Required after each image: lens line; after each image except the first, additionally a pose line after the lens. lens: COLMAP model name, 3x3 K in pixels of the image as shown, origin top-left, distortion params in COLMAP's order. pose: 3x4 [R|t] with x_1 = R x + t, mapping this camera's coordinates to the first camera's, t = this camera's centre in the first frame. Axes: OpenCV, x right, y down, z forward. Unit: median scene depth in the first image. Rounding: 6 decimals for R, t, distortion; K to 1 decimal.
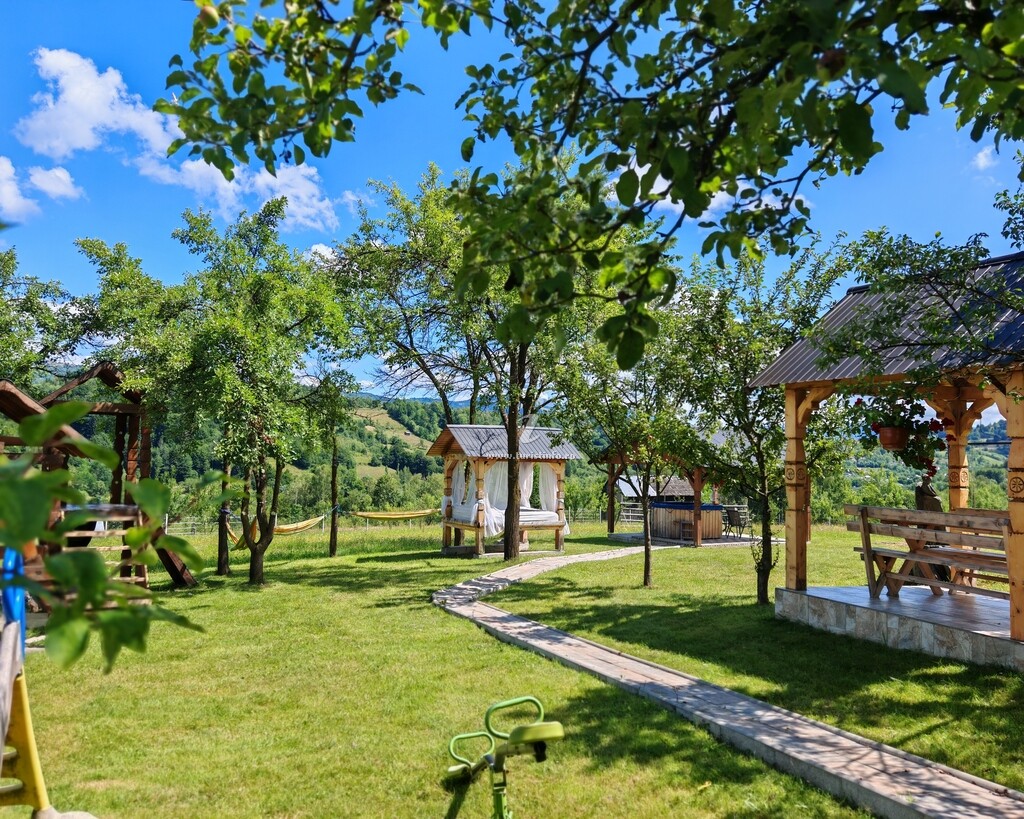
lens RADIAL K [[807.3, 0, 517.9], [0, 807.3, 390.4], [0, 0, 1]] dist [0.048055, 0.015596]
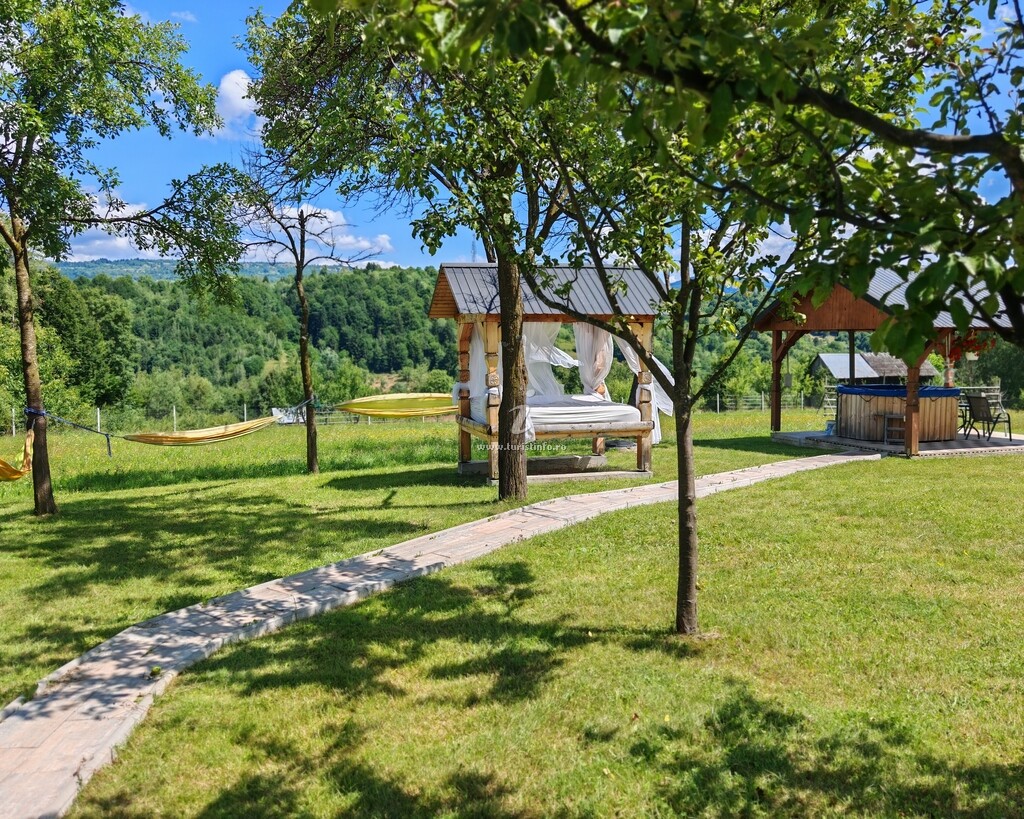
lens RADIAL K [[834.6, 0, 508.8], [0, 834.6, 405.7], [0, 0, 1]] dist [0.053346, 0.000874]
pose [[0.968880, -0.007713, -0.247411, 0.073917], [0.046722, 0.987246, 0.152192, 0.037130], [0.243081, -0.159015, 0.956883, 0.275752]]
